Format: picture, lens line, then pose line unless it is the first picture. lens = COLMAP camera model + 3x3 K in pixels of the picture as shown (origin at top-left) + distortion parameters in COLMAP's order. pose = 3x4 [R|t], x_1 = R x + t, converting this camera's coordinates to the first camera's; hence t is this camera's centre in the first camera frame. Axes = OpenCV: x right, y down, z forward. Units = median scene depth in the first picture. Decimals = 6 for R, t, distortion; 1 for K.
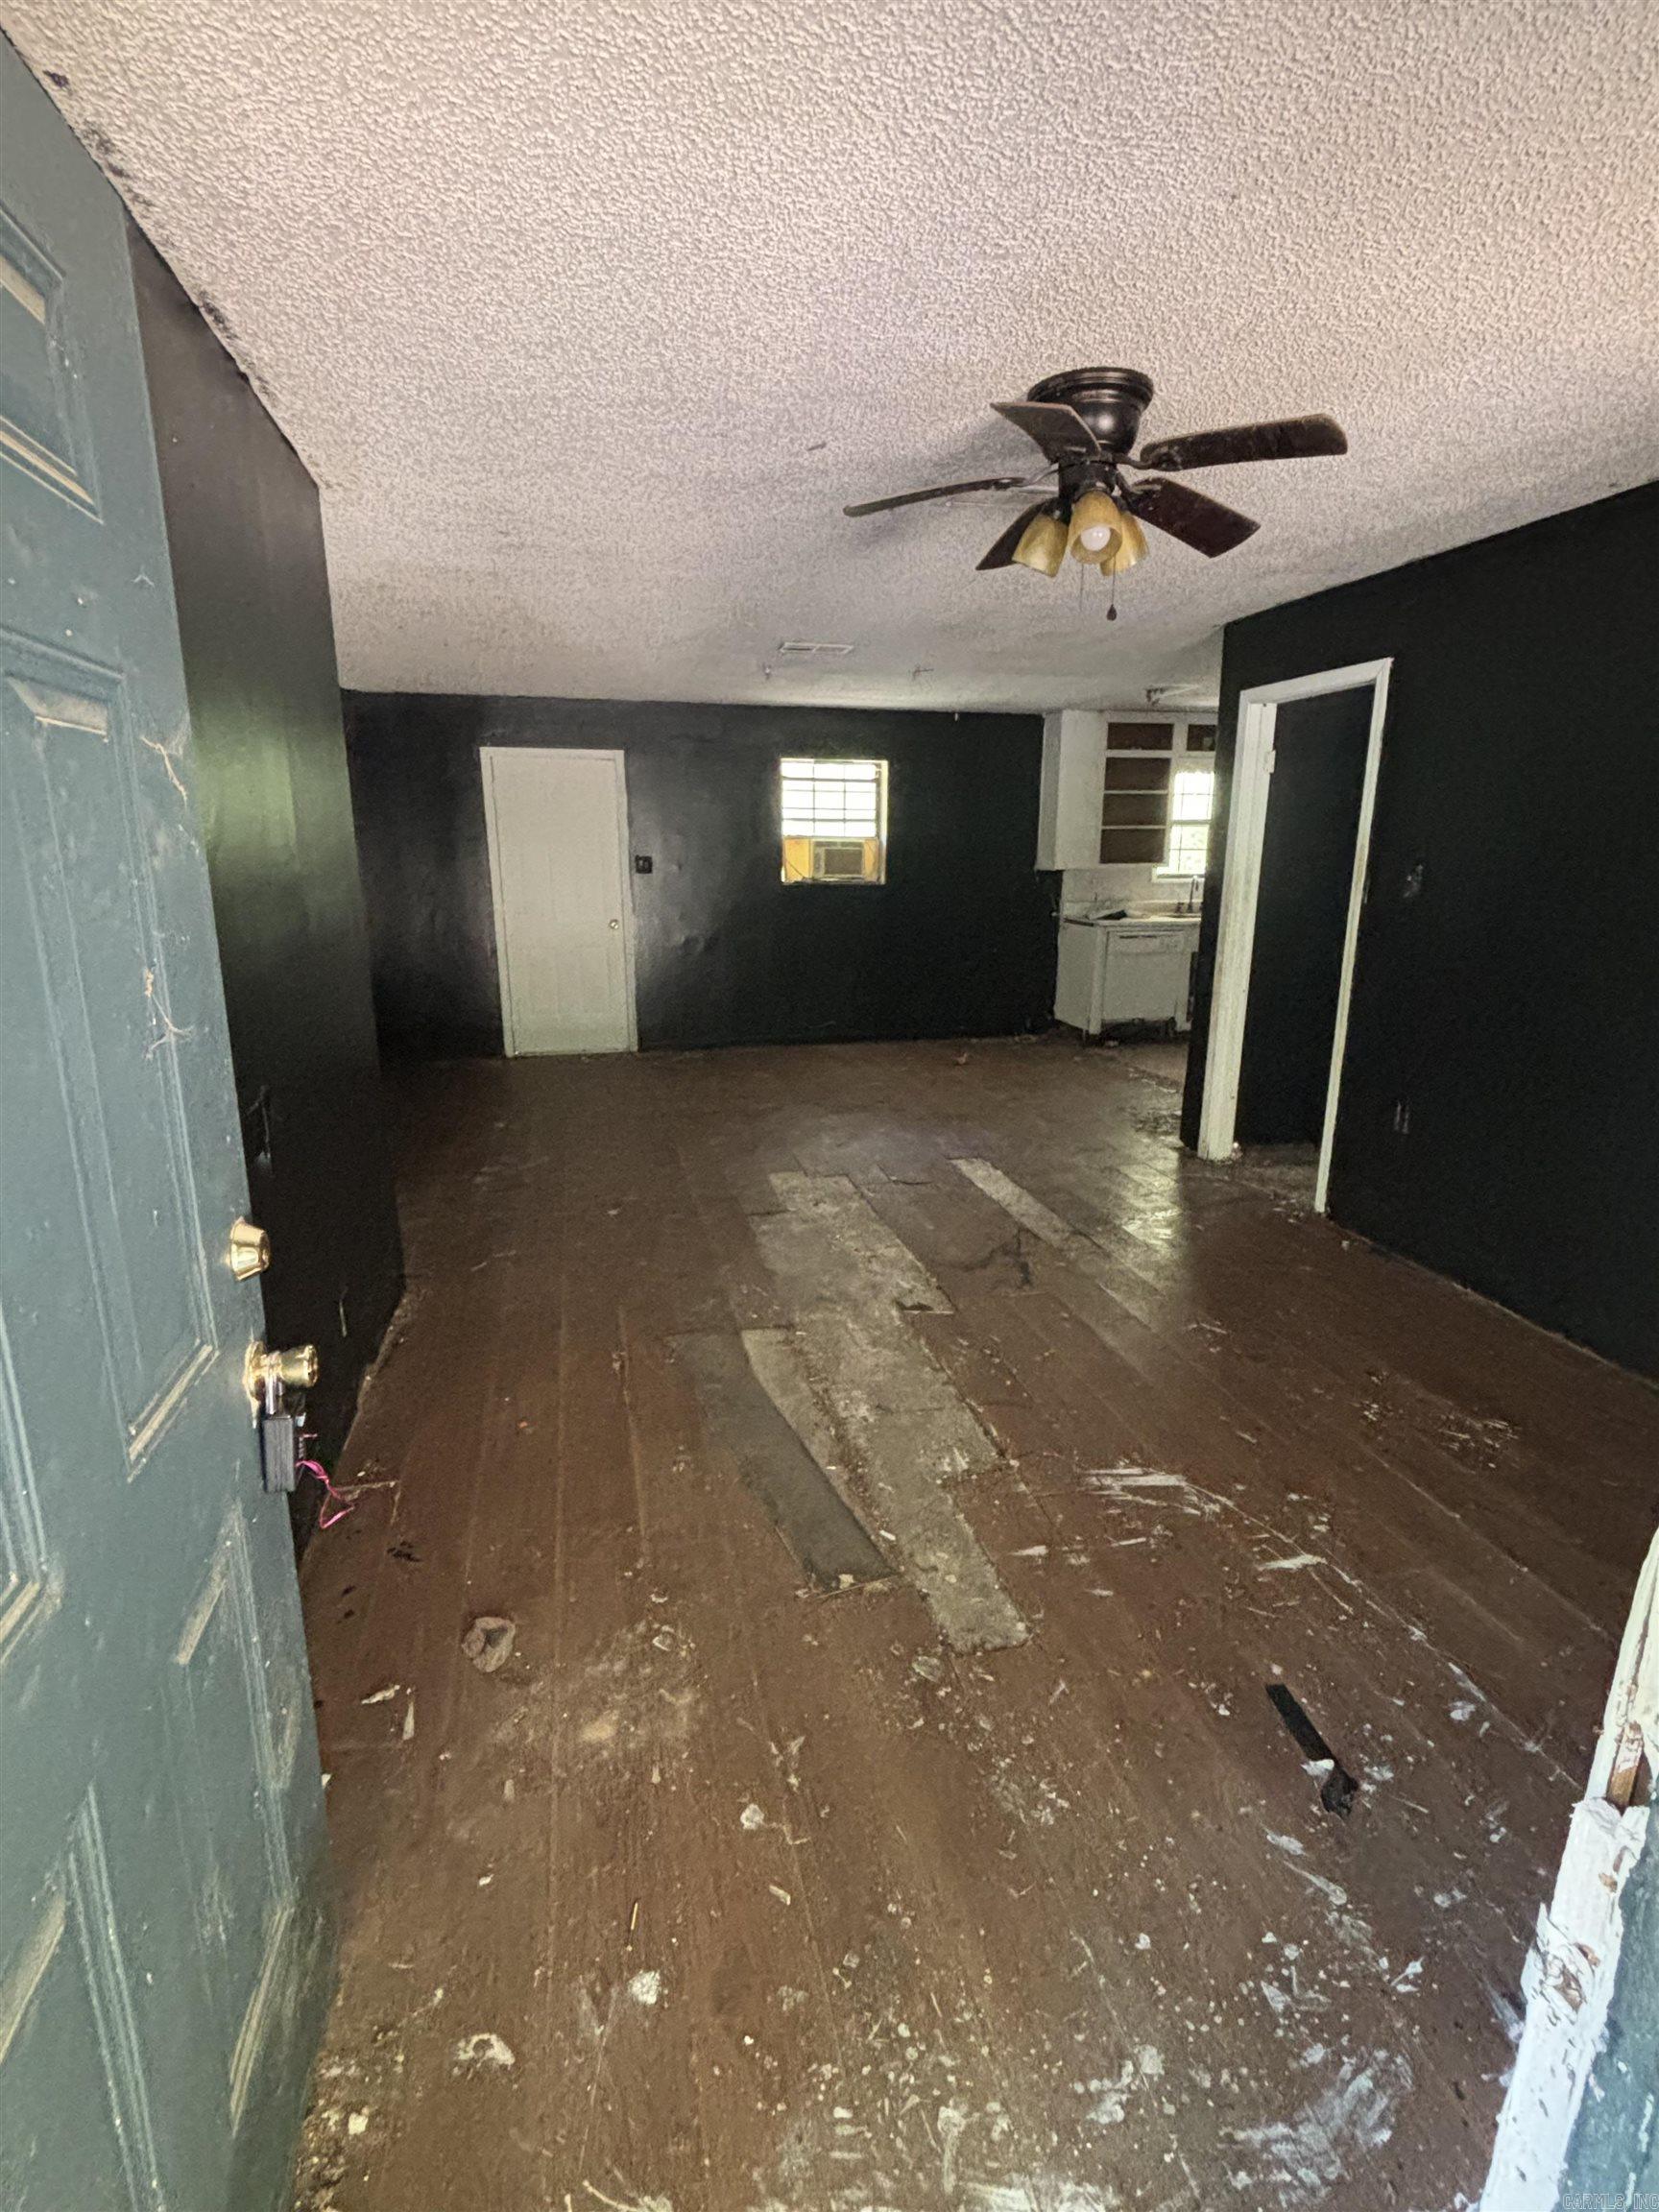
lens RADIAL K [[1070.3, 0, 829.5], [0, 1070.3, 1106.0], [0, 0, 1]] dist [-0.000778, -0.000071]
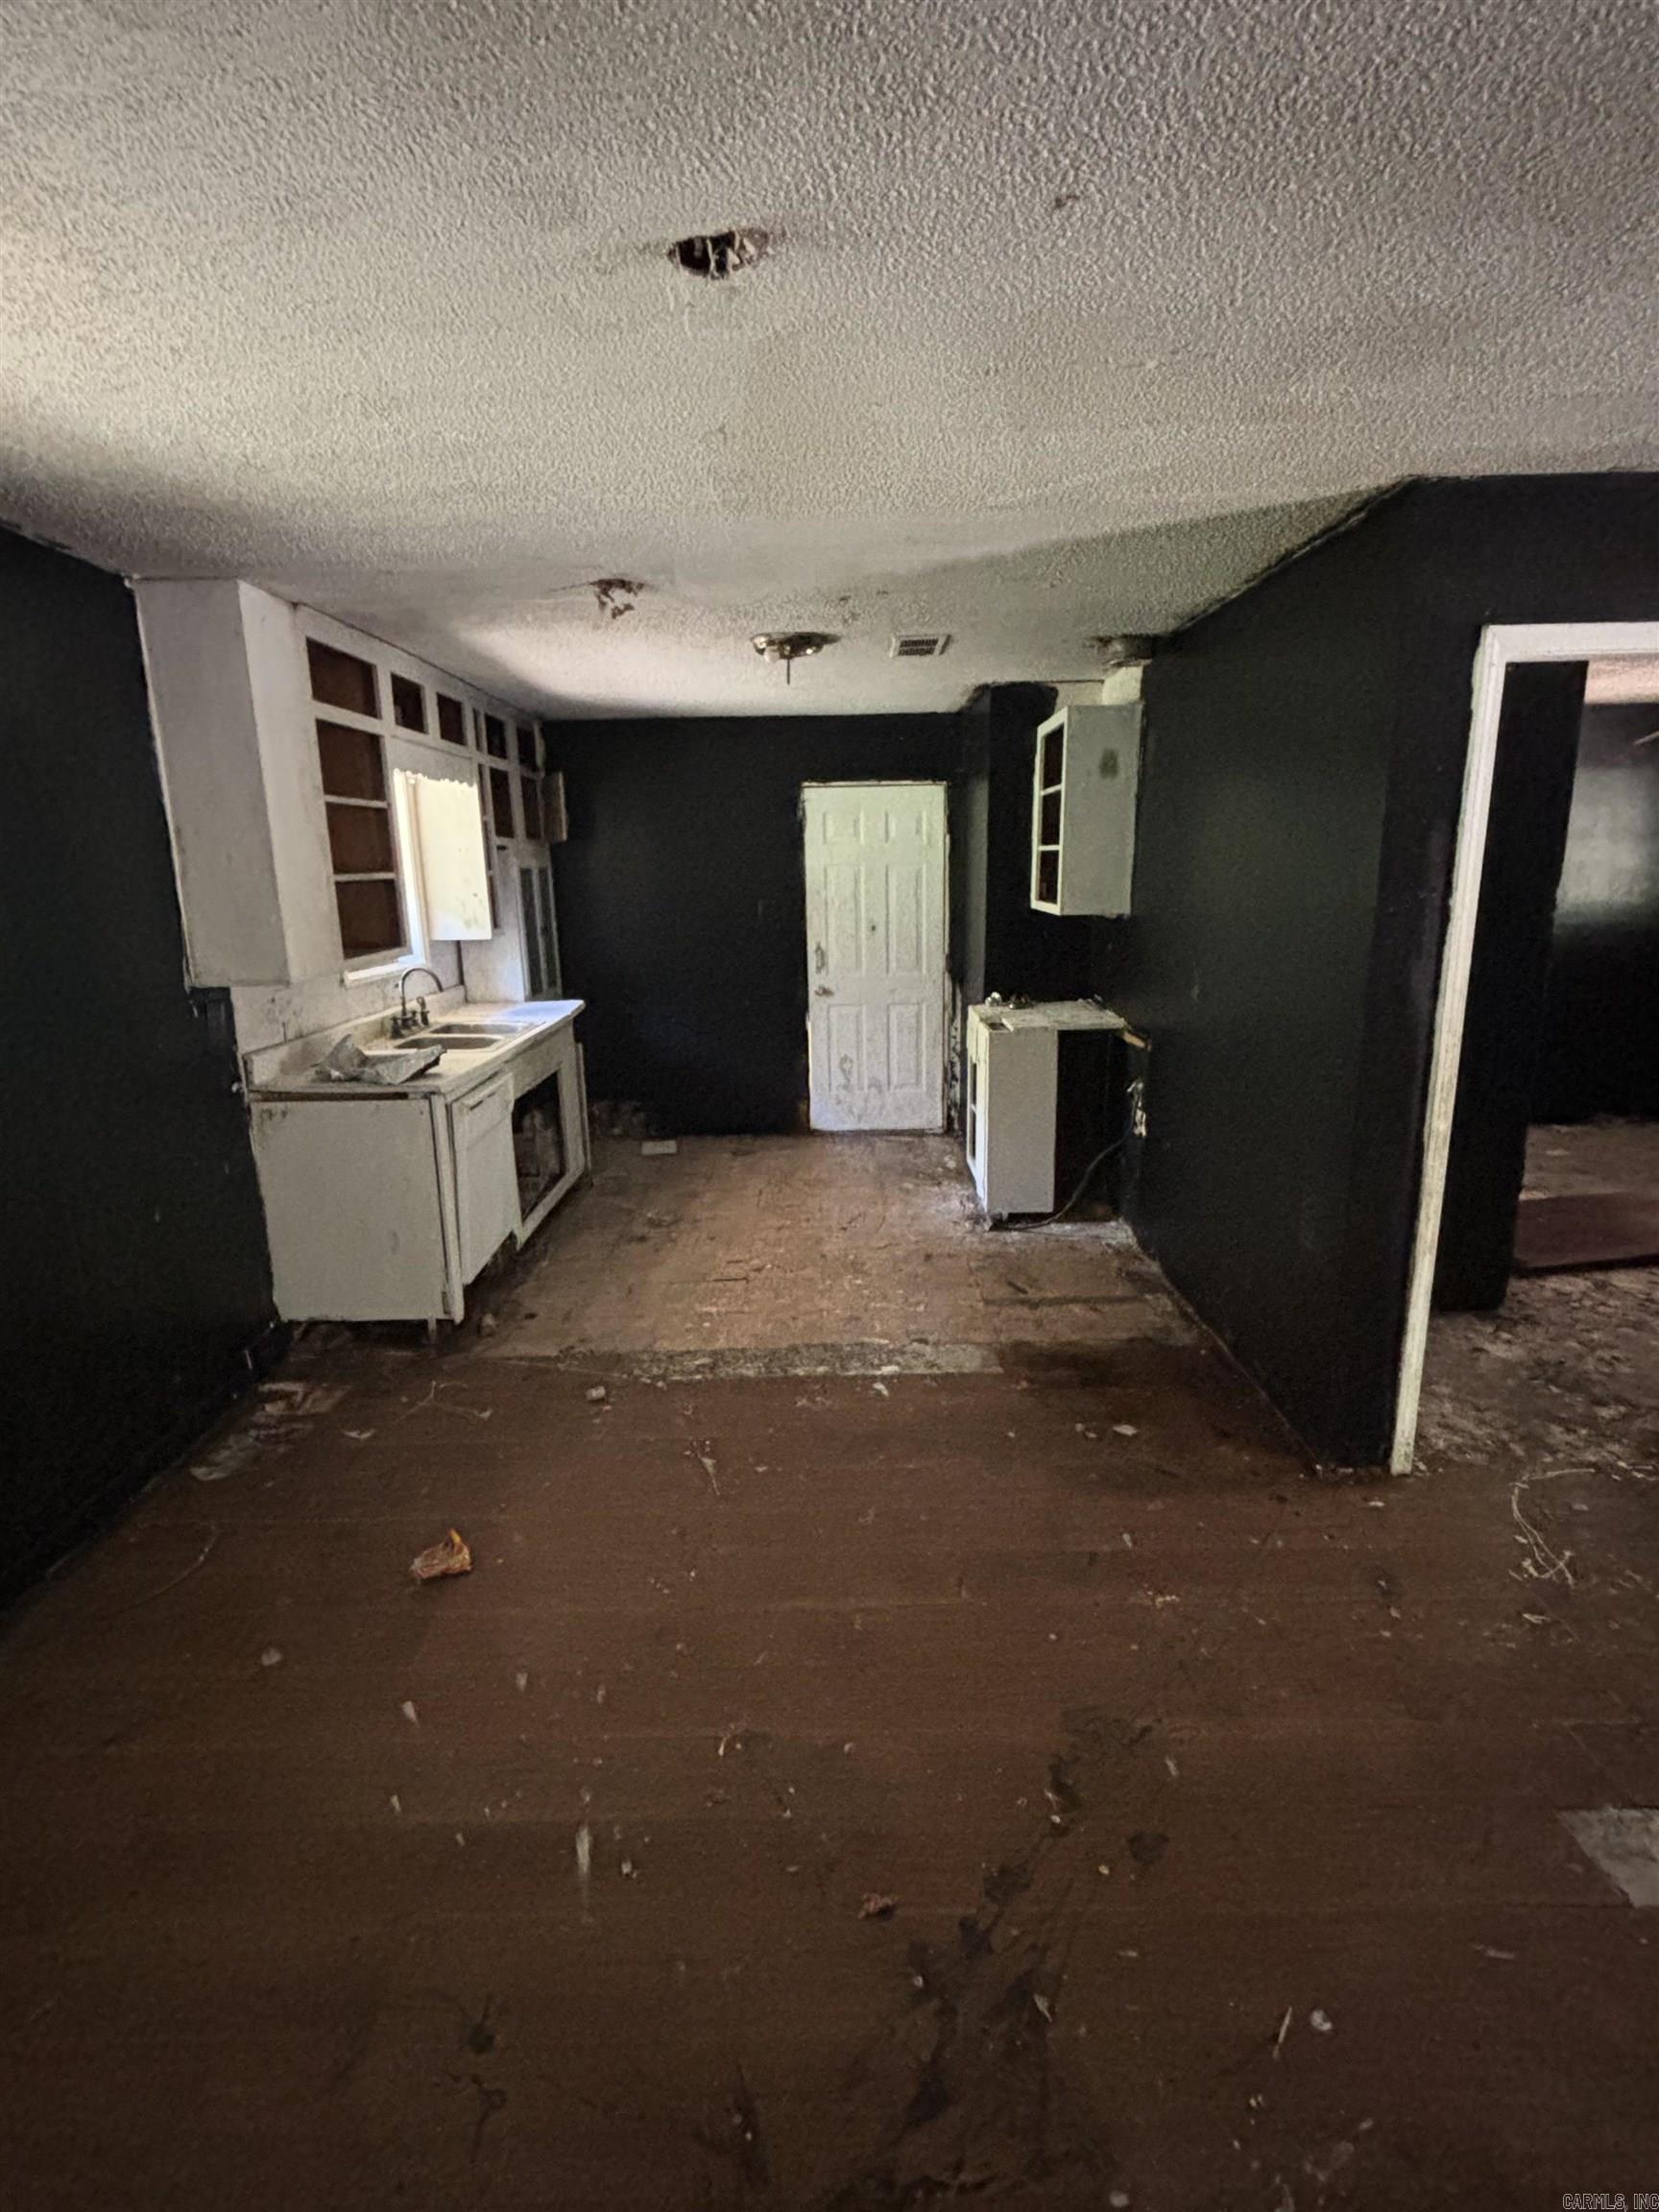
lens RADIAL K [[1070.3, 0, 829.5], [0, 1070.3, 1106.0], [0, 0, 1]] dist [-0.000778, -0.000071]
pose [[0.242334, -0.222623, 0.944306, -0.130409], [0.251300, 0.954503, 0.160537, -0.190605], [-0.937082, 0.198400, 0.287253, 0.701495]]
